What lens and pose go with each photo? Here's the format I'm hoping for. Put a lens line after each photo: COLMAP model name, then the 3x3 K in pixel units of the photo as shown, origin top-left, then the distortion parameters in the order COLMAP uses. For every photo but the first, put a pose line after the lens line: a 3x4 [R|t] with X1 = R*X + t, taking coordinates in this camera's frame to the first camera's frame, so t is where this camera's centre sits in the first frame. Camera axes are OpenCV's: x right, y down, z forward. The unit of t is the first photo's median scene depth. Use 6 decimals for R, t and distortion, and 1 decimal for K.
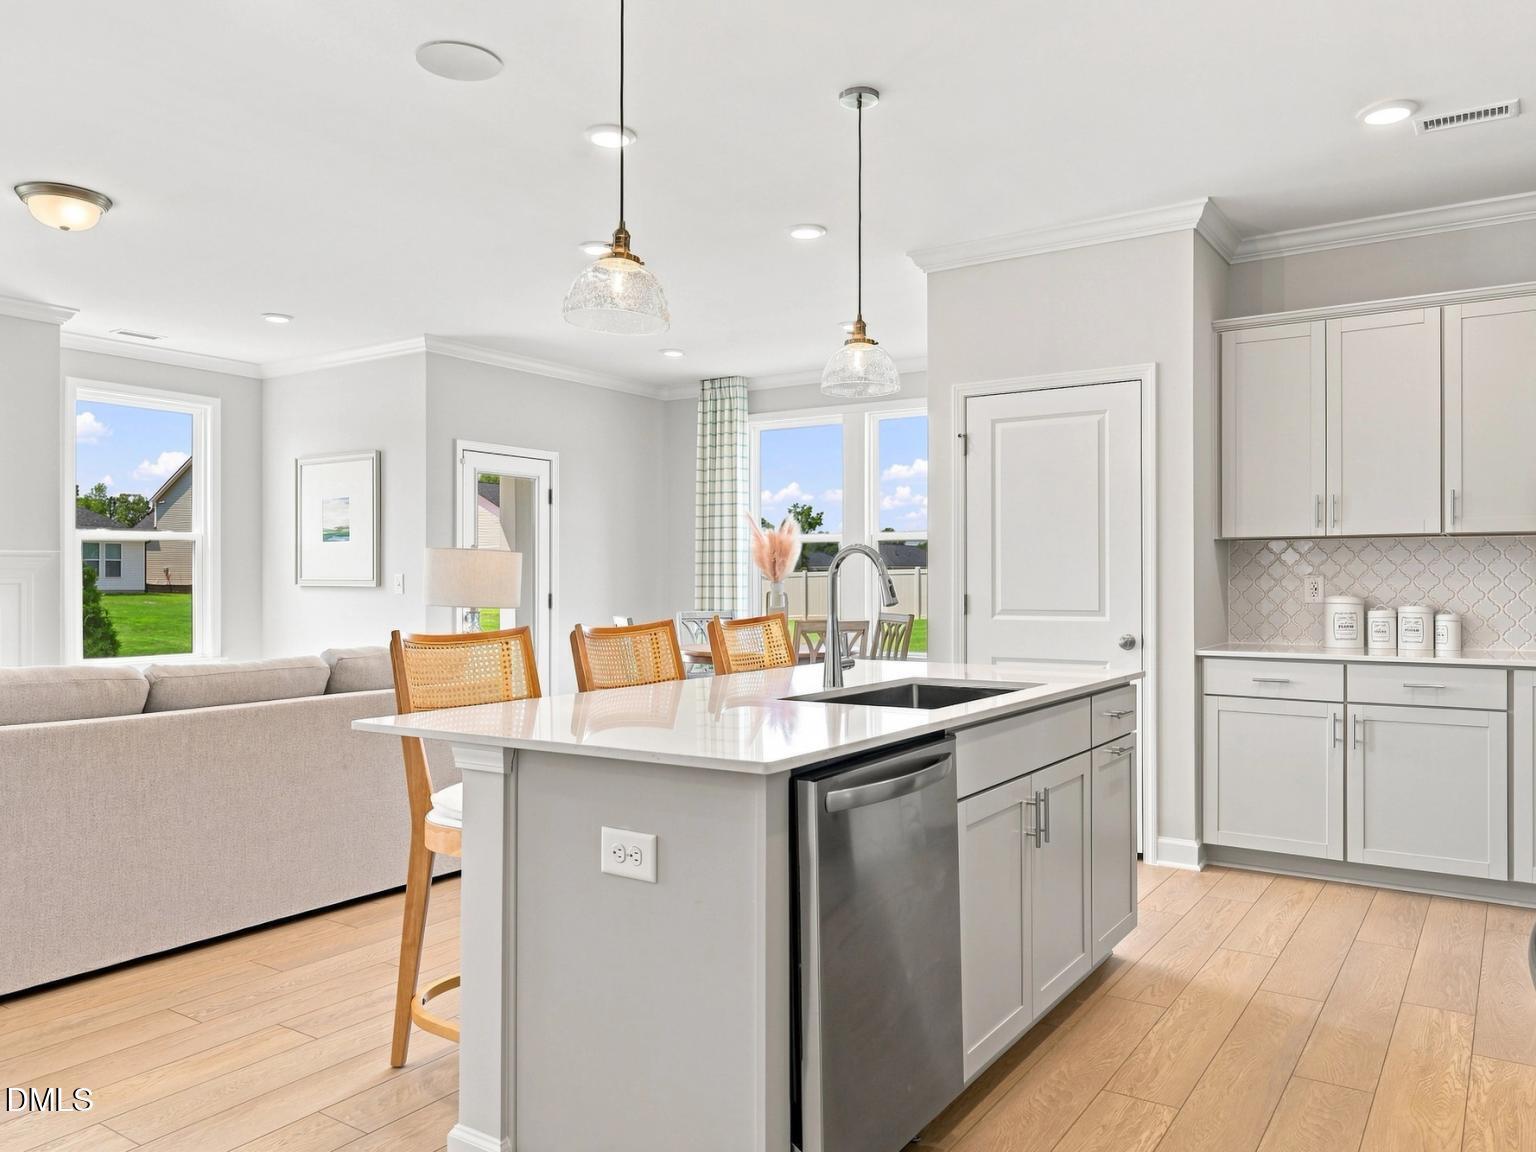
lens RADIAL K [[1118.1, 0, 770.0], [0, 1118.1, 569.0], [0, 0, 1]] dist [-0.001605, -0.001926]
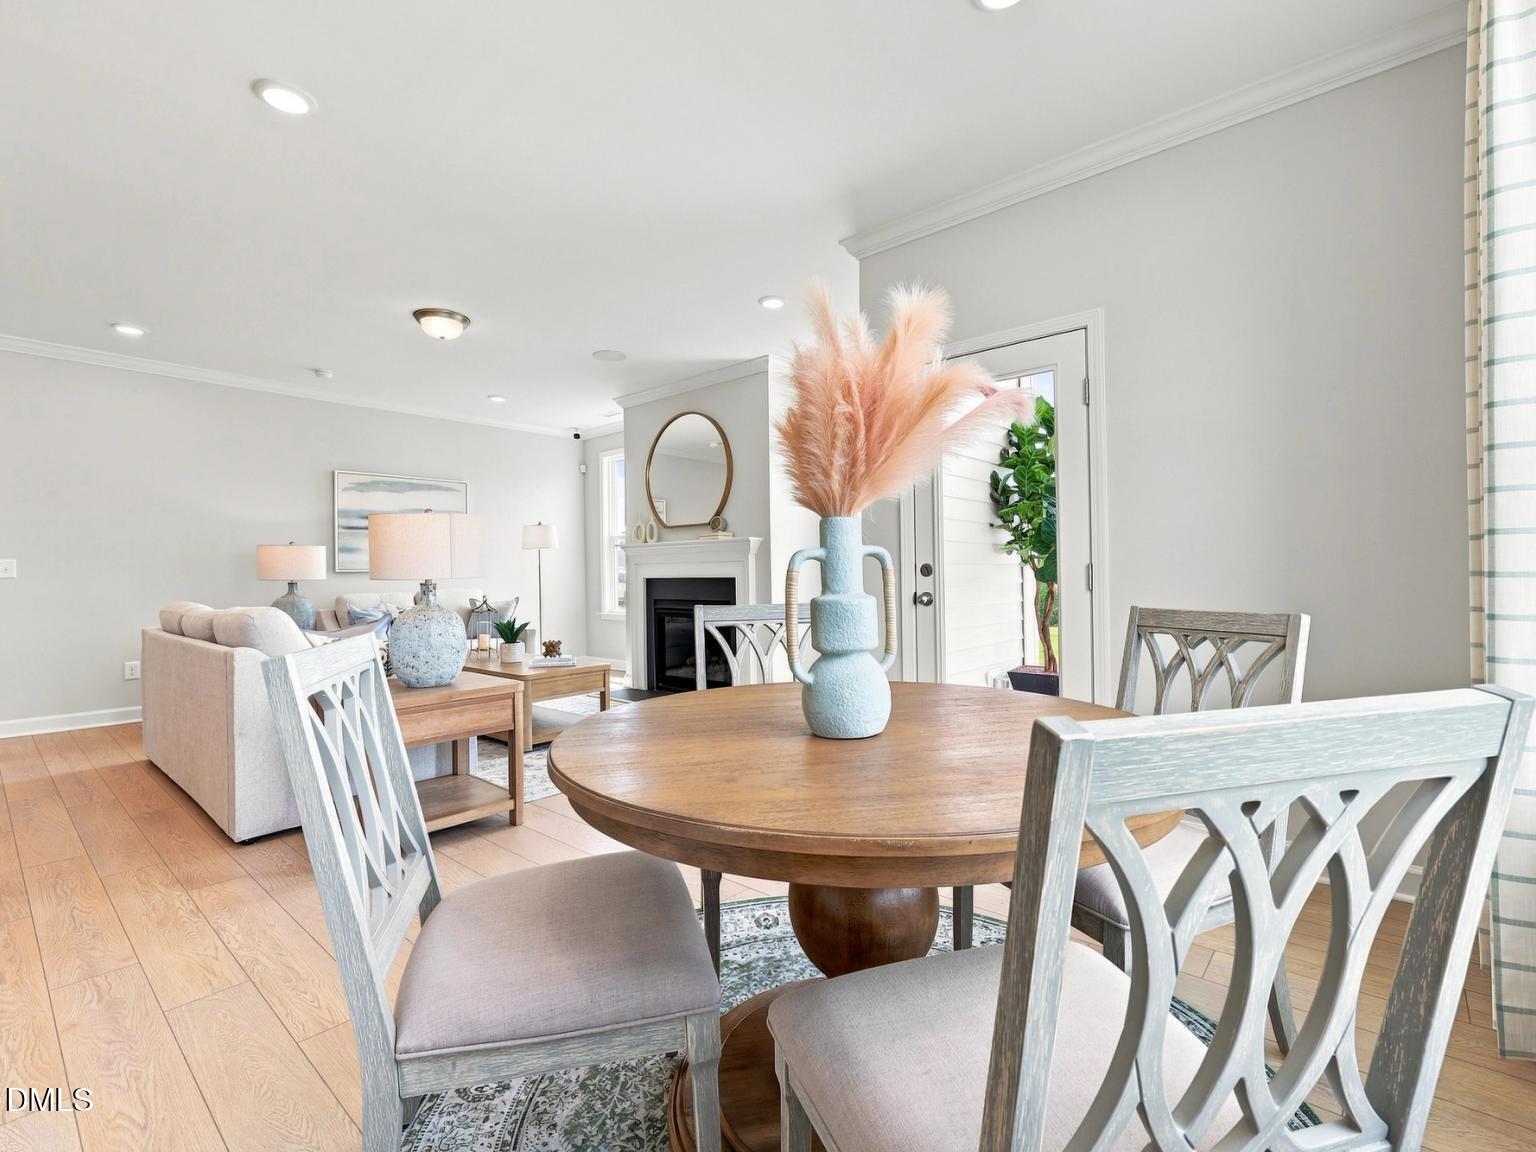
lens RADIAL K [[700.2, 0, 772.3], [0, 700.2, 569.8], [0, 0, 1]] dist [0.002236, 0.000492]
pose [[-0.122369, 0.000376, -0.992485, 0.295898], [0.020718, 0.999783, -0.002176, 0.038814], [0.992268, -0.020829, -0.122350, 1.502210]]
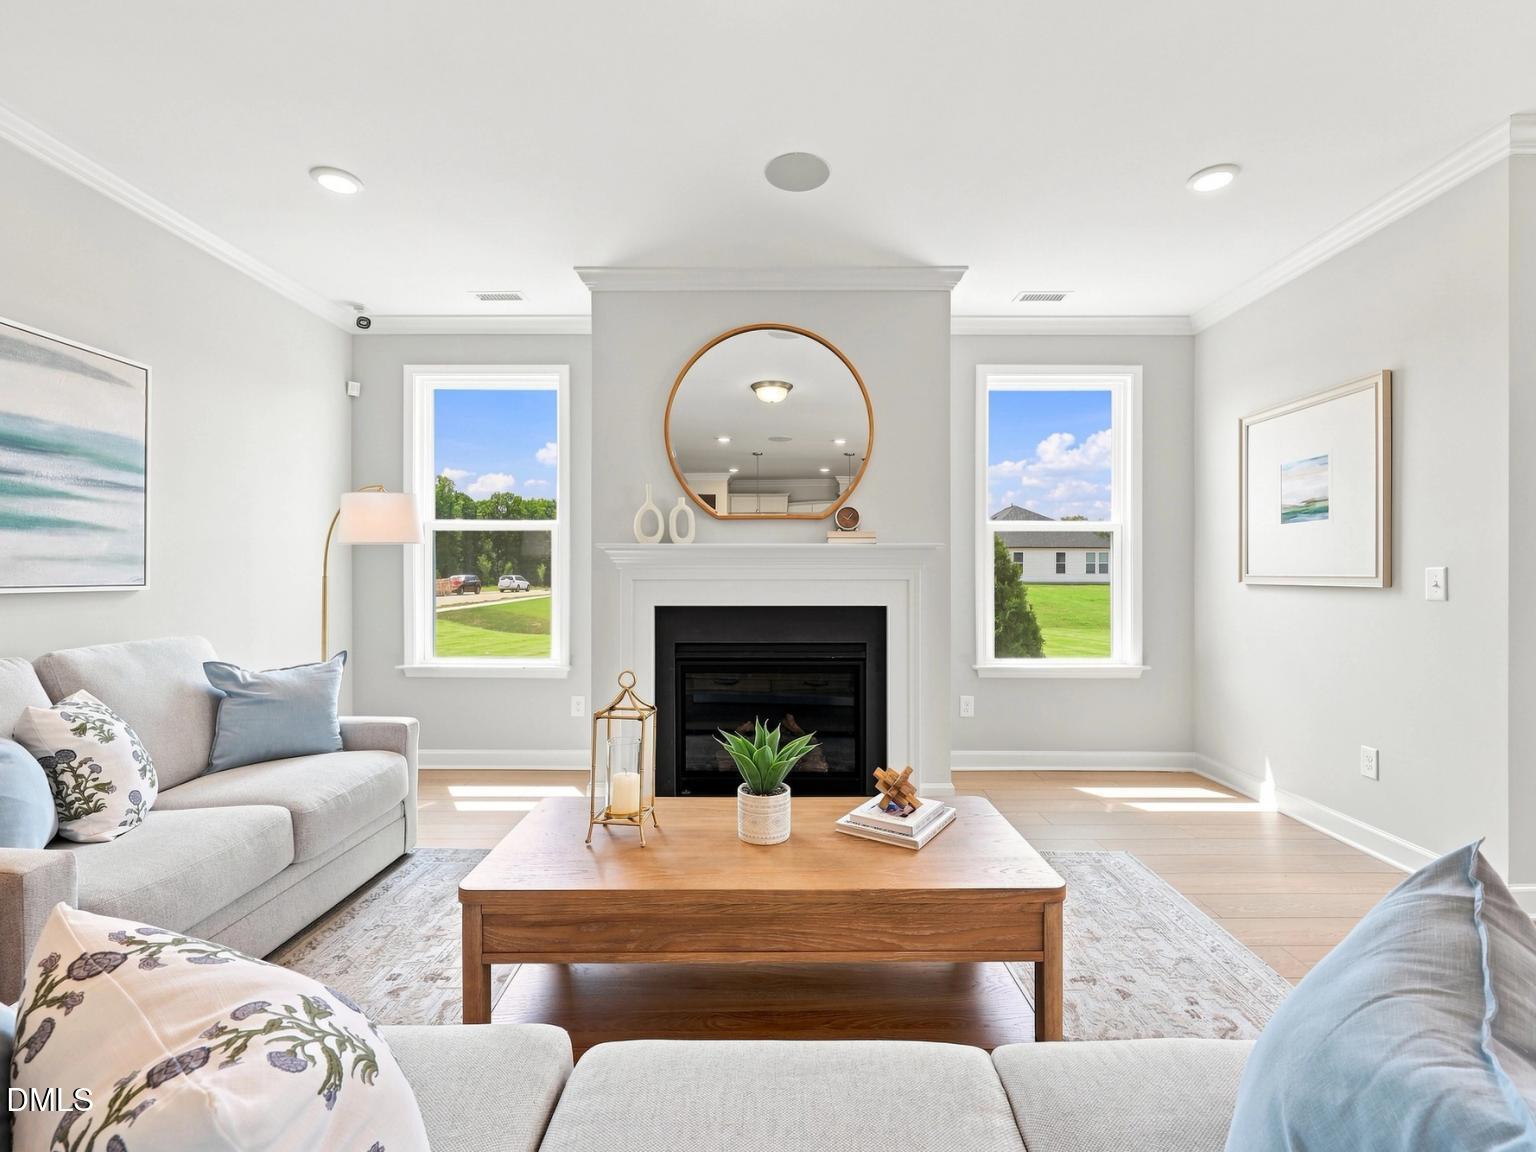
lens RADIAL K [[693.9, 0, 771.3], [0, 693.9, 573.1], [0, 0, 1]] dist [0.001398, -0.000383]
pose [[0.554155, 0.001905, -0.832411, -0.339910], [0.002994, 0.999986, 0.004282, 0.008322], [0.832408, -0.004866, 0.554142, 0.774152]]
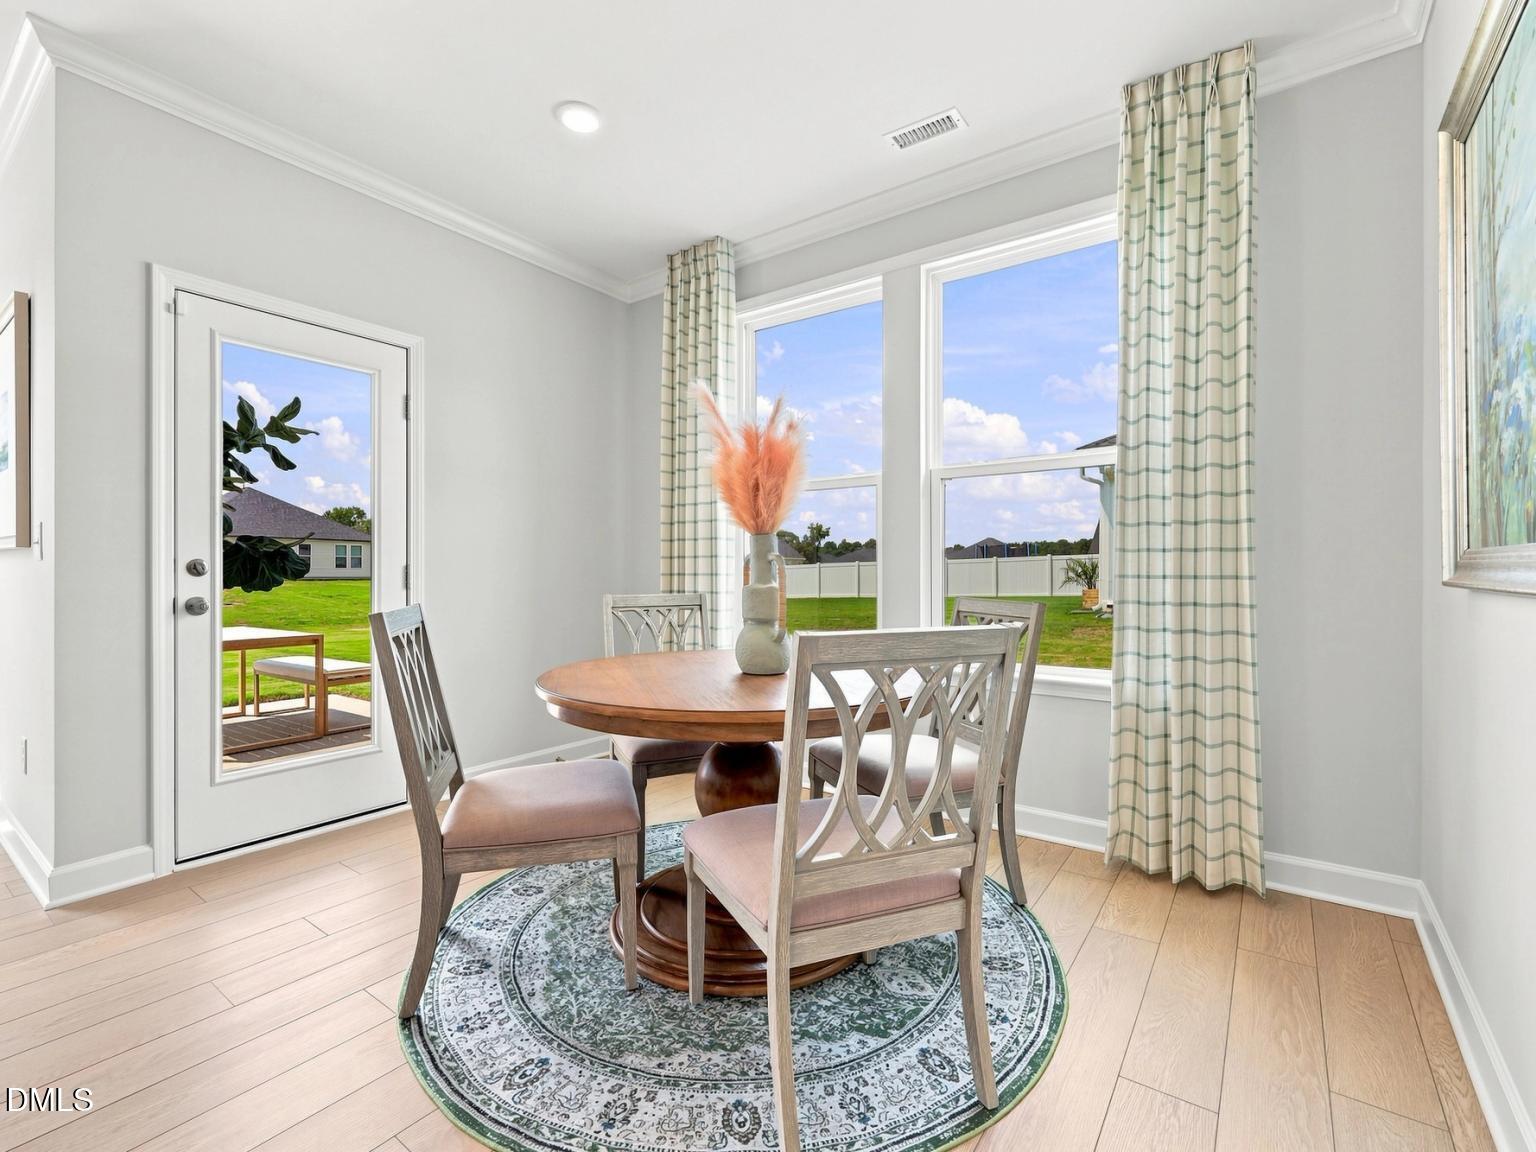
lens RADIAL K [[700.2, 0, 772.3], [0, 700.2, 569.8], [0, 0, 1]] dist [0.002236, 0.000492]
pose [[0.999406, 0.001298, -0.034443, 0.030484], [-0.001117, 0.999986, 0.005252, 0.038176], [0.034449, -0.005211, 0.999393, 1.052526]]
